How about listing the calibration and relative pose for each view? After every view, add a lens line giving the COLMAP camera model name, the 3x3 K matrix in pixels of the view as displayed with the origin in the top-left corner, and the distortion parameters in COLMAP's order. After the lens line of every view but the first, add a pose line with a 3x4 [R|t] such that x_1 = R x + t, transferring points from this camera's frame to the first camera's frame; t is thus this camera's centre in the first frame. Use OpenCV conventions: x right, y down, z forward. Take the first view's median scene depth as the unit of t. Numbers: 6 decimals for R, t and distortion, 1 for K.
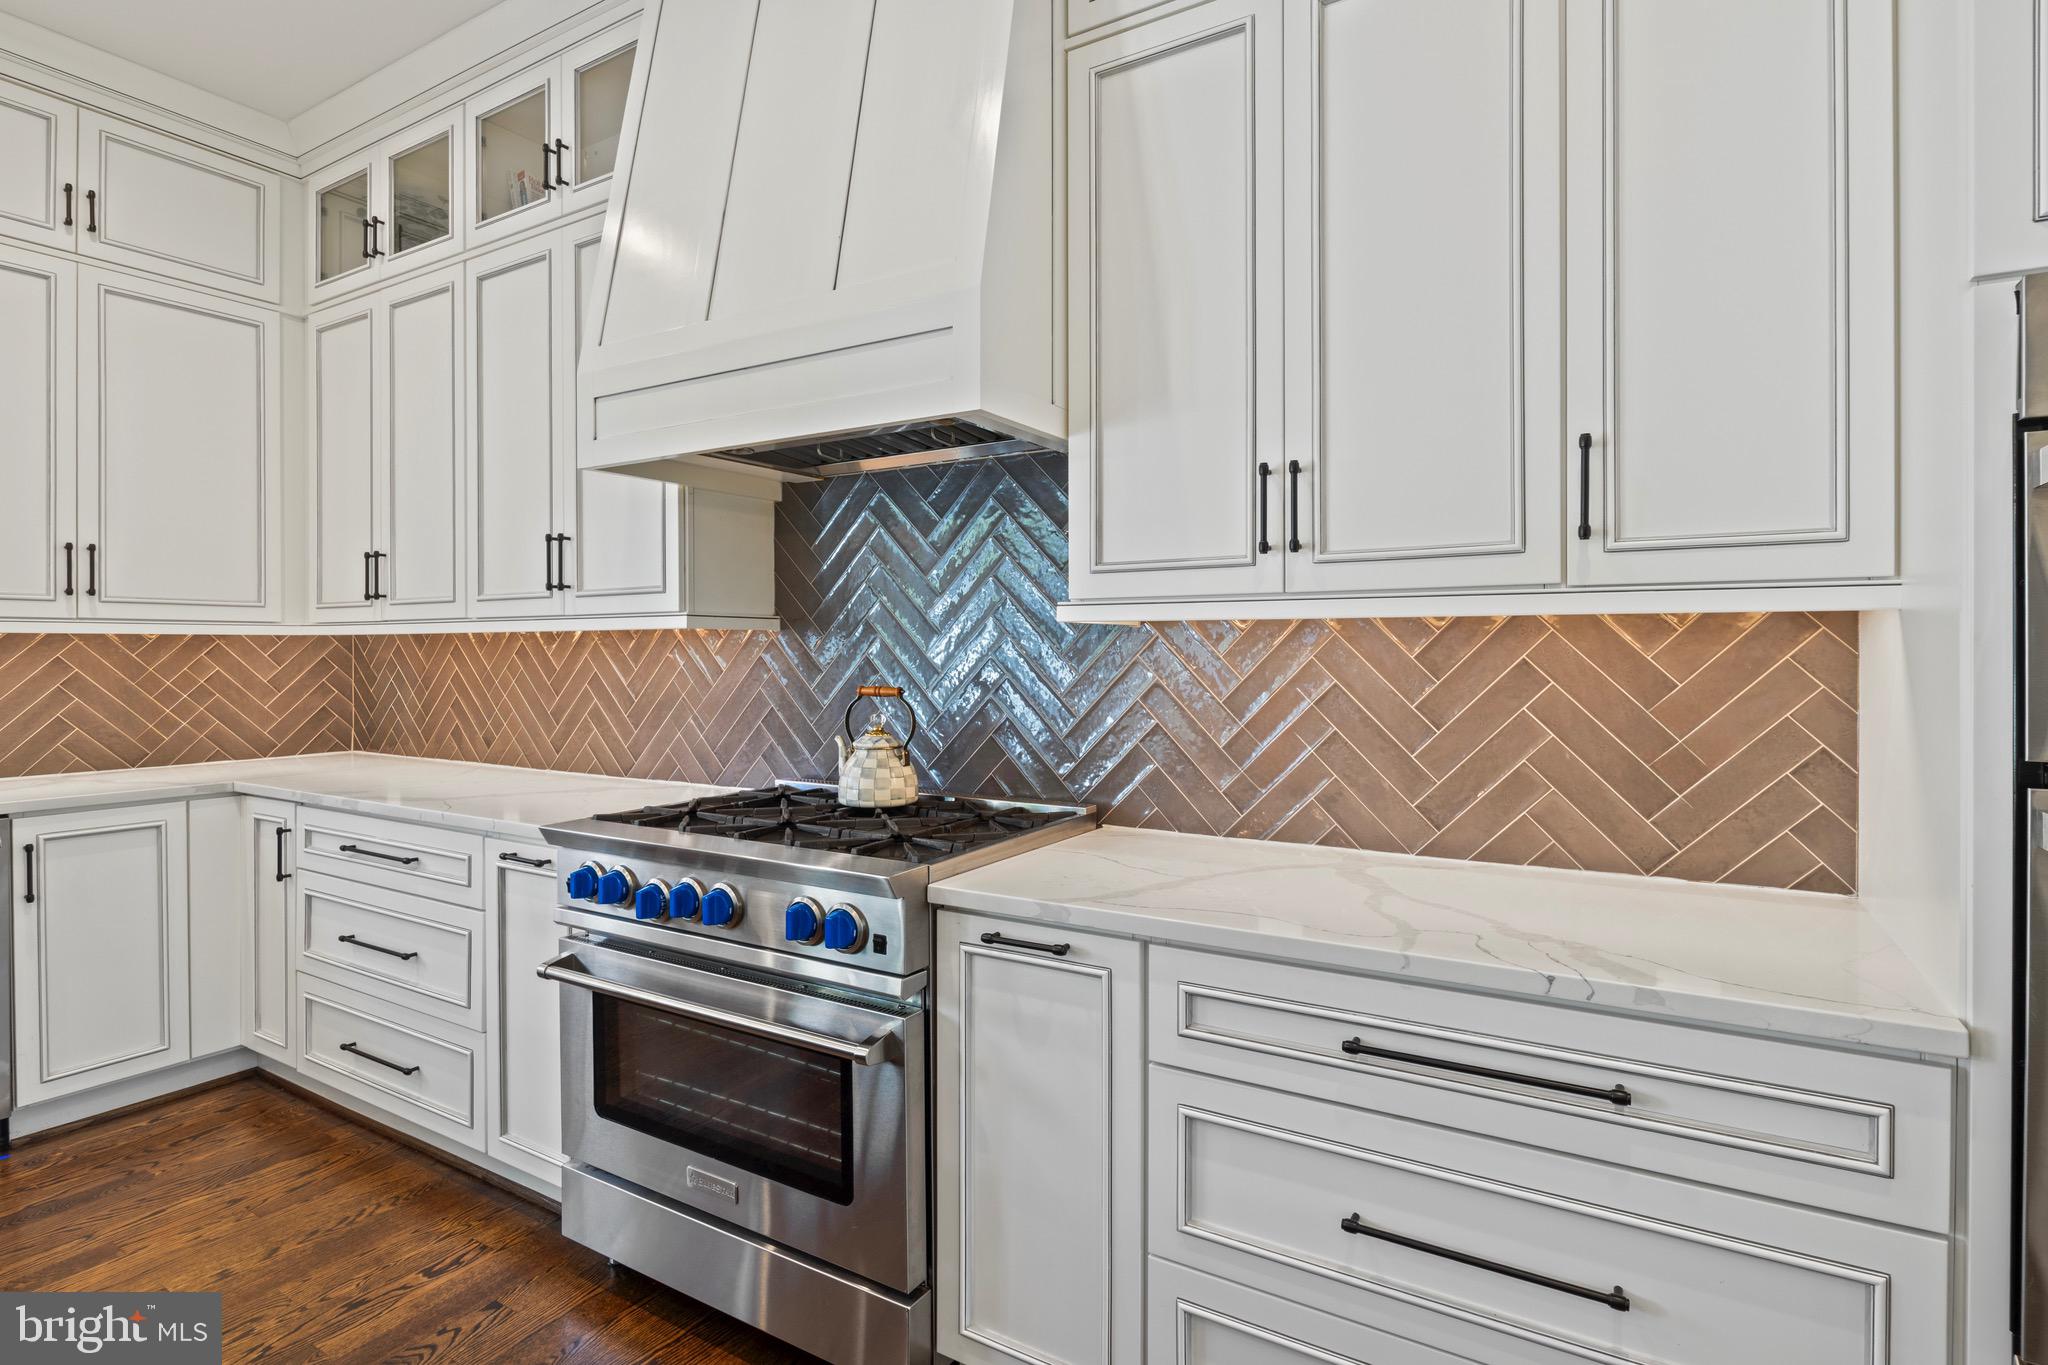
lens RADIAL K [[1029.3, 0, 1024.7], [0, 1029.3, 654.6], [0, 0, 1]] dist [-0.009844, -0.000094]
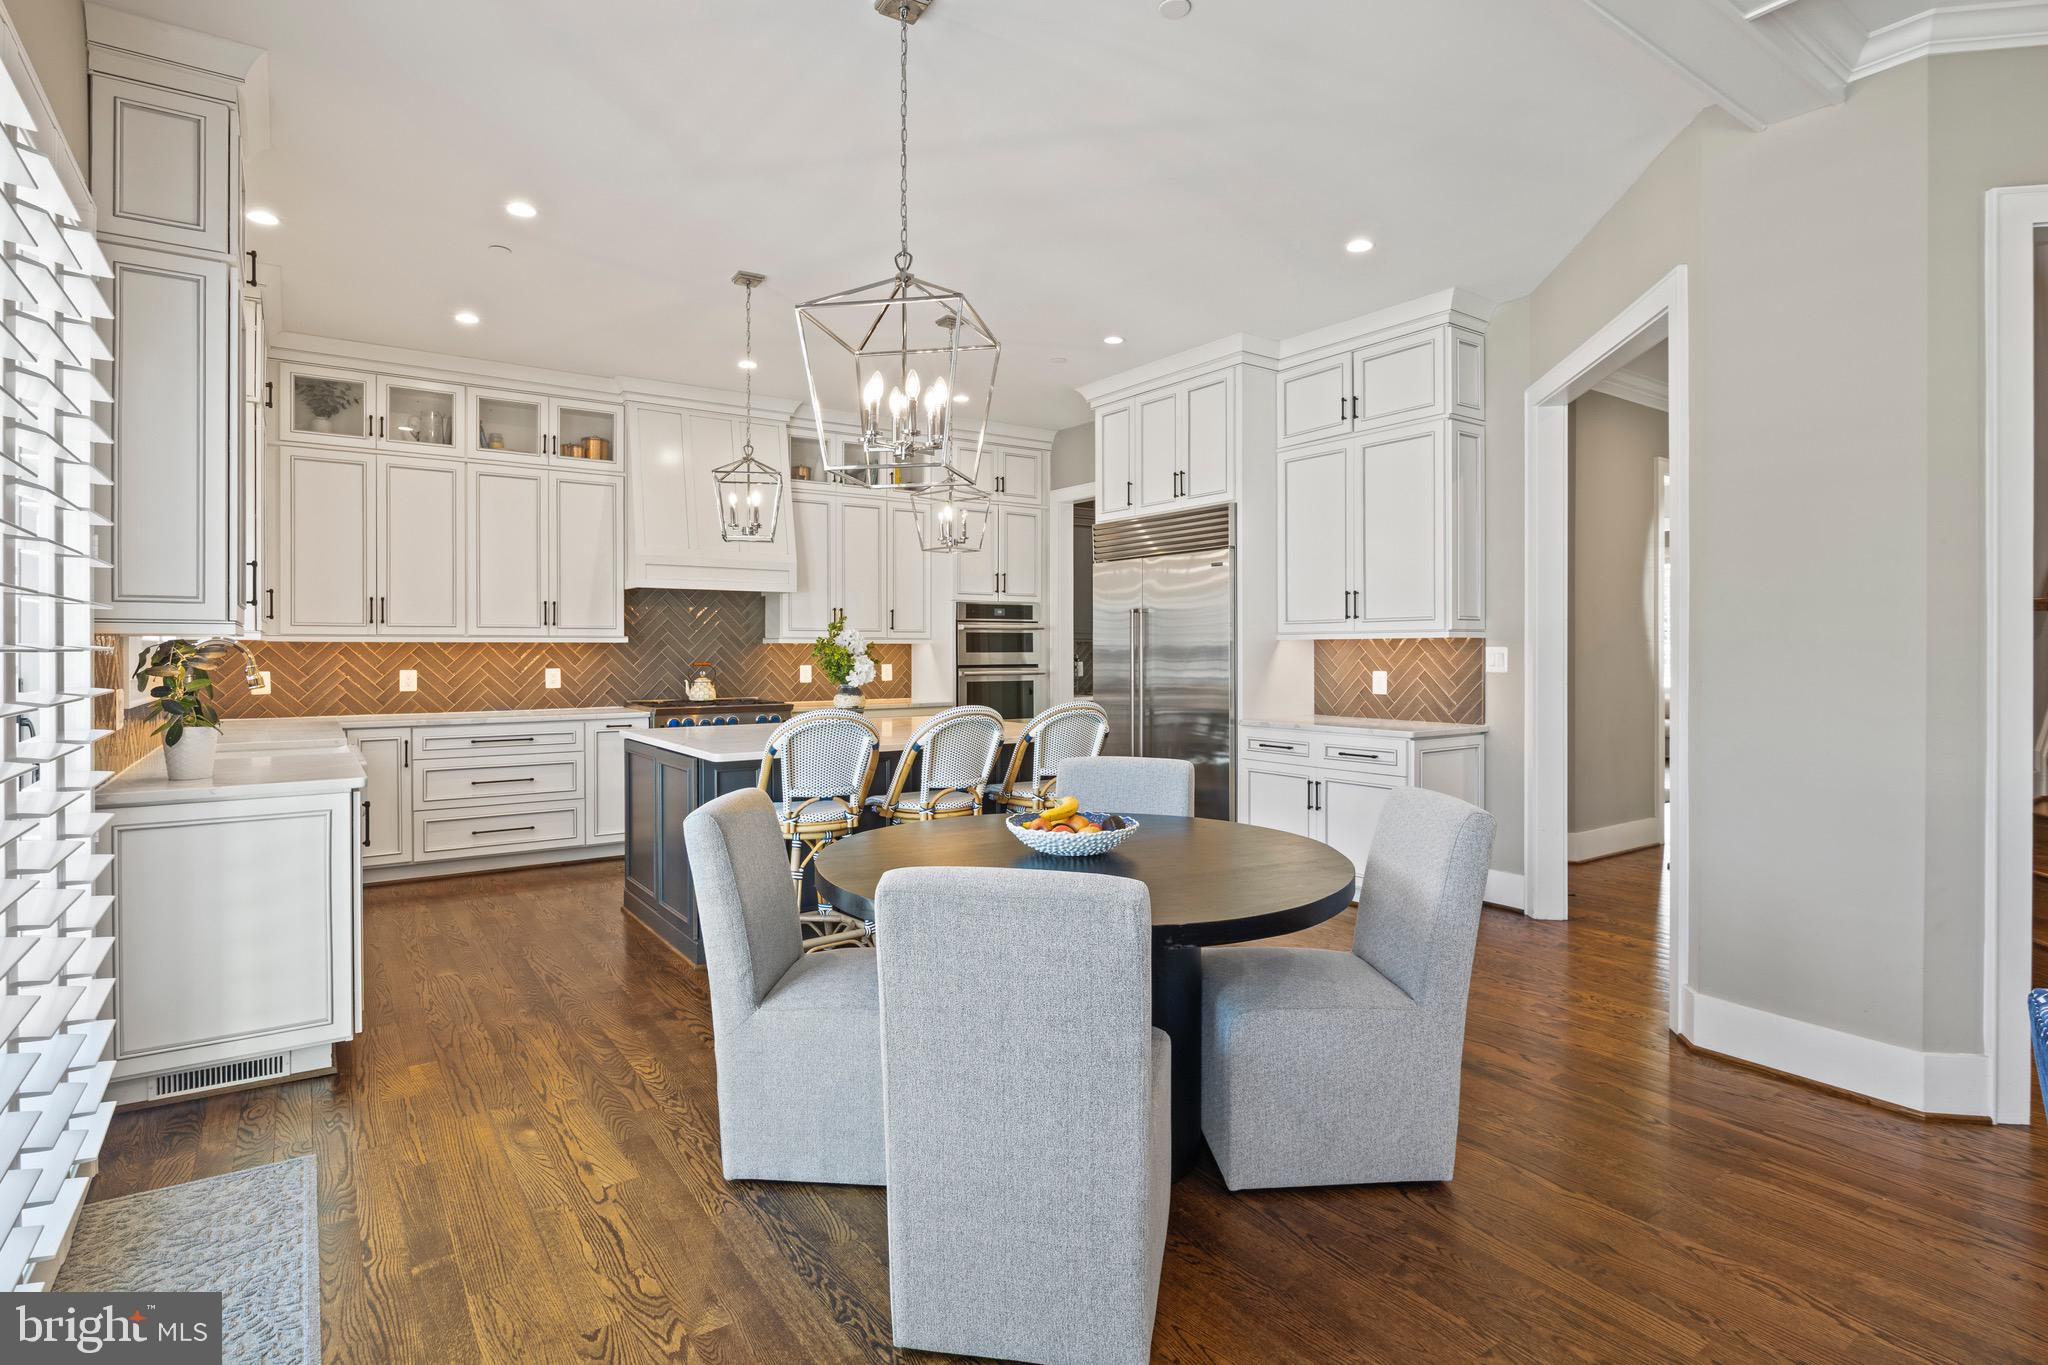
lens RADIAL K [[1030.7, 0, 1020.1], [0, 1030.7, 660.5], [0, 0, 1]] dist [-0.007305, 0.000351]
pose [[0.407438, -0.008573, 0.913192, -2.347955], [0.003638, 0.999963, 0.007764, 0.004341], [-0.913225, 0.000159, 0.407455, -1.023889]]
